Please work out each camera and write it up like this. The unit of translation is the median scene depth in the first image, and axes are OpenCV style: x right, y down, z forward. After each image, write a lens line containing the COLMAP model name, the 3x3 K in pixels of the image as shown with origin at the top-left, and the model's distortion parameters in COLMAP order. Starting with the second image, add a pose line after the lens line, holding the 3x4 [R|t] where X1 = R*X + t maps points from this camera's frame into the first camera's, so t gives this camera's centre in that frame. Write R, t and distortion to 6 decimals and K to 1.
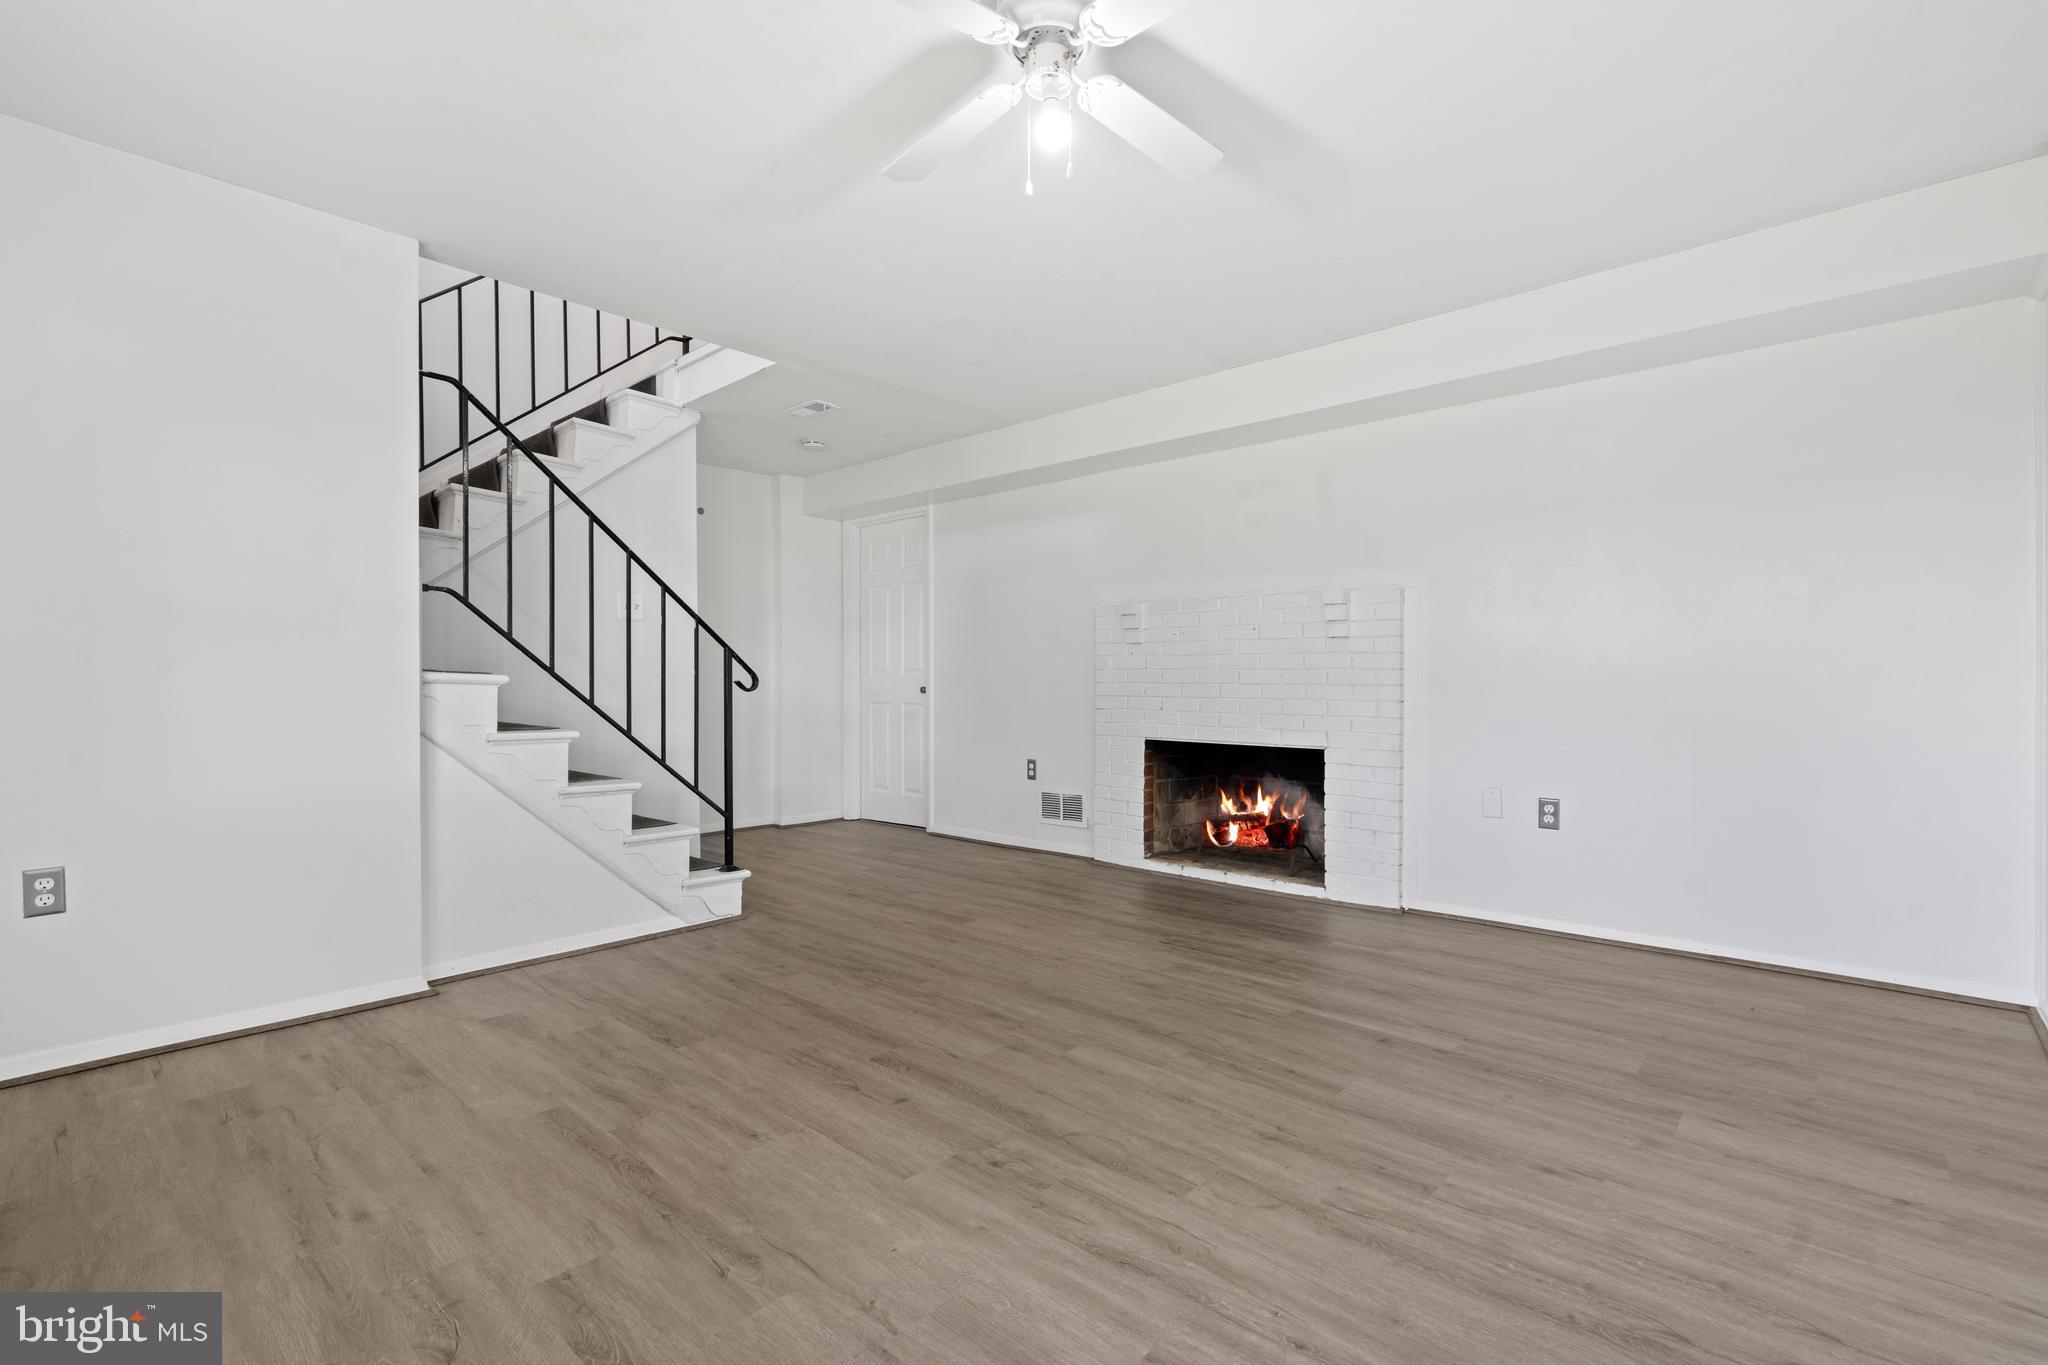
lens RADIAL K [[933.0, 0, 1023.9], [0, 933.0, 679.6], [0, 0, 1]] dist [-0.007856, 0.002208]
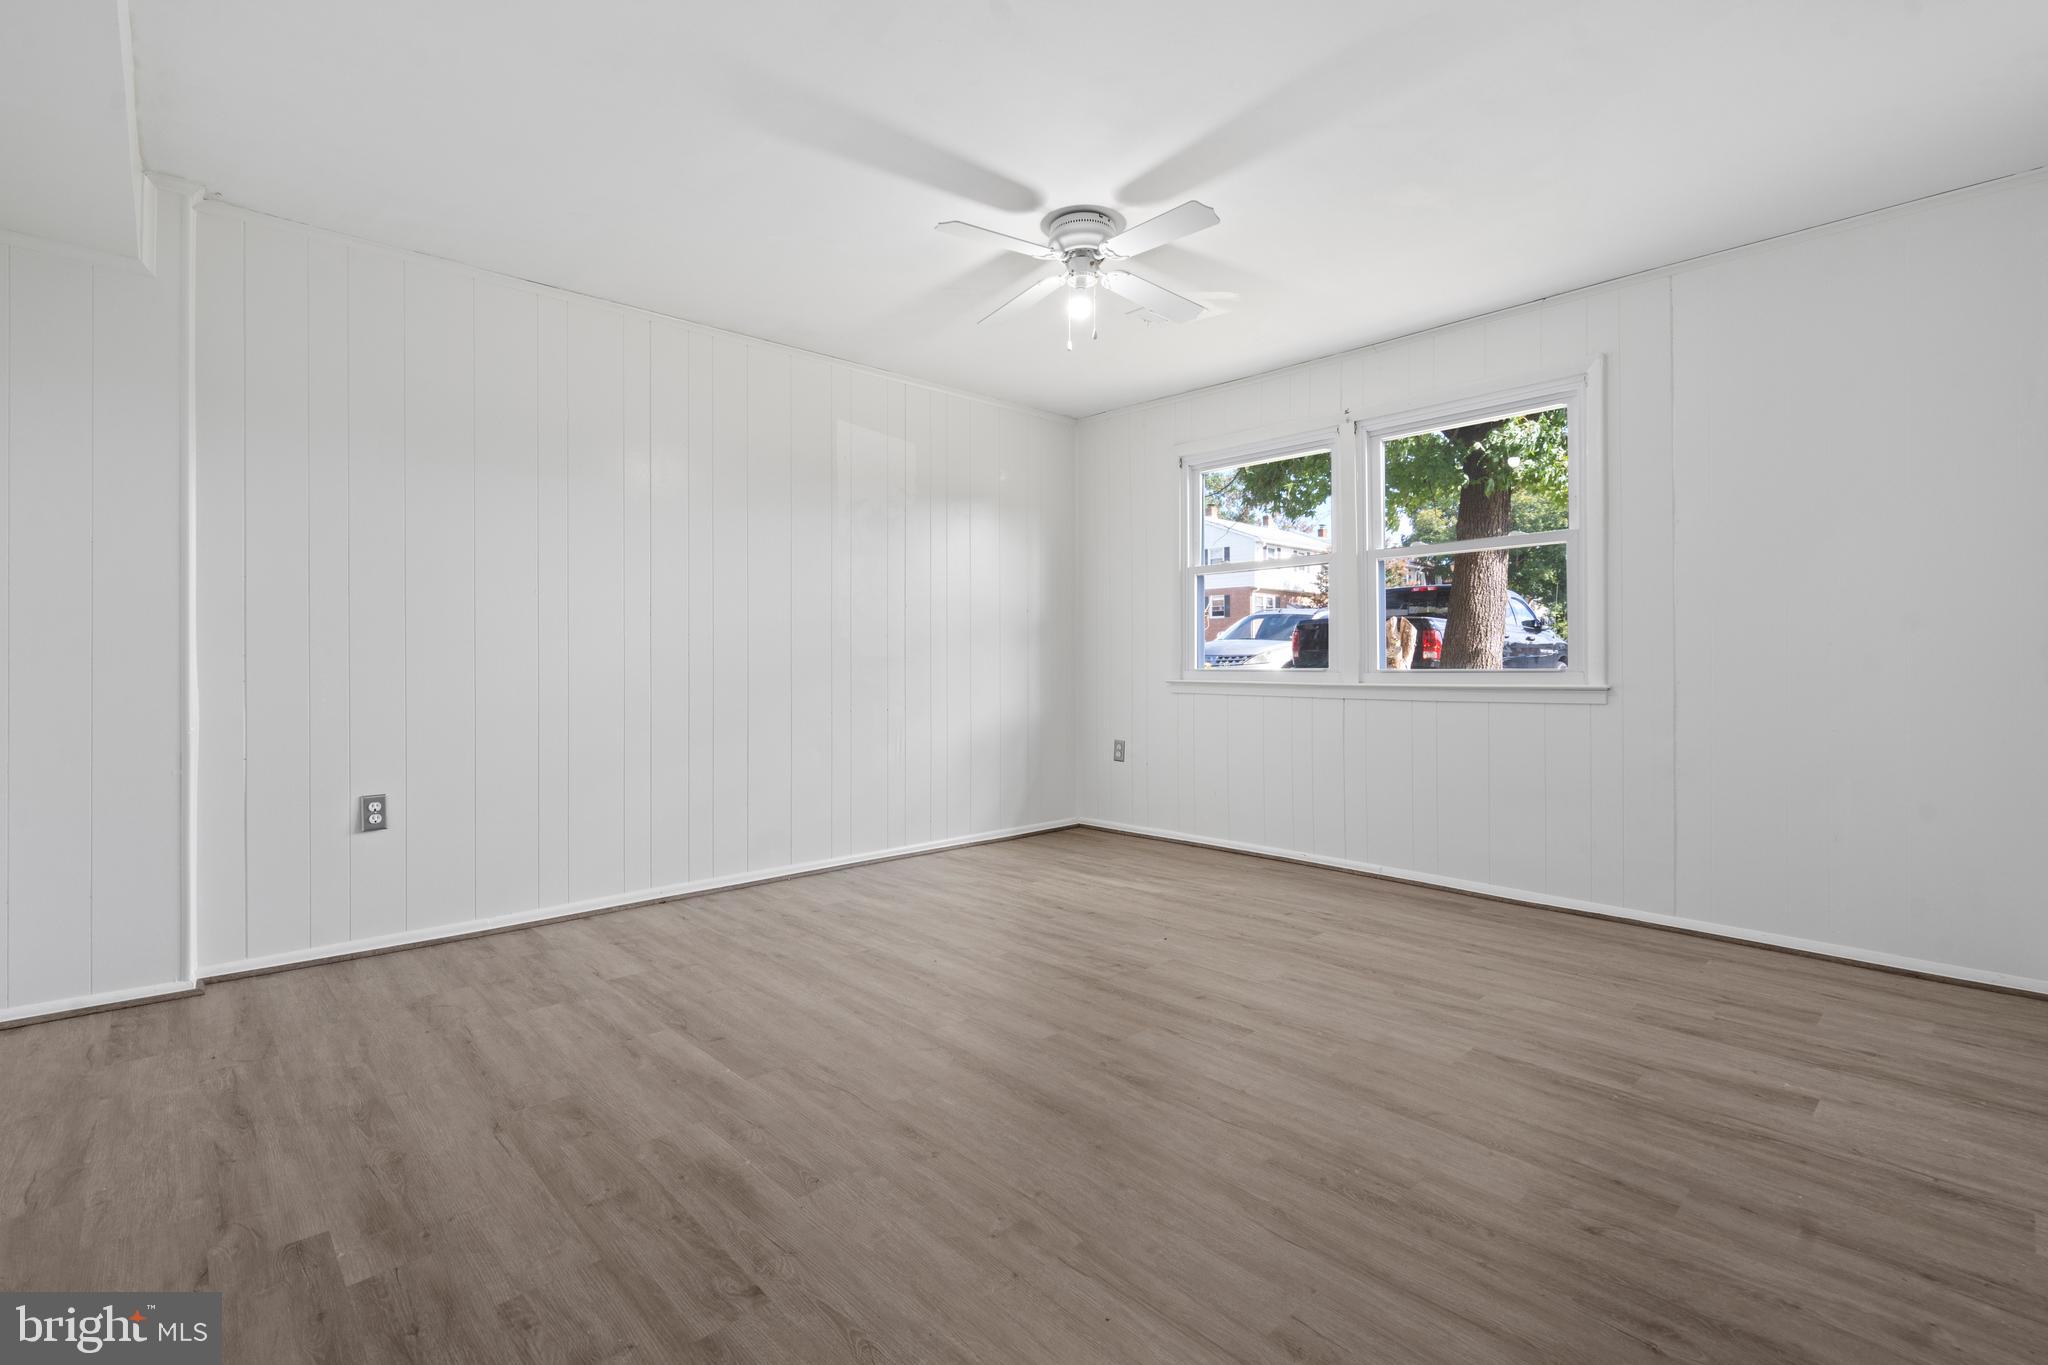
lens RADIAL K [[933.0, 0, 1023.3], [0, 933.0, 673.1], [0, 0, 1]] dist [-0.007856, 0.002208]
pose [[-0.996598, 0.003188, 0.082354, -0.001368], [0.004177, 0.999921, 0.011834, 0.006967], [-0.082309, 0.012138, -0.996533, 1.952342]]
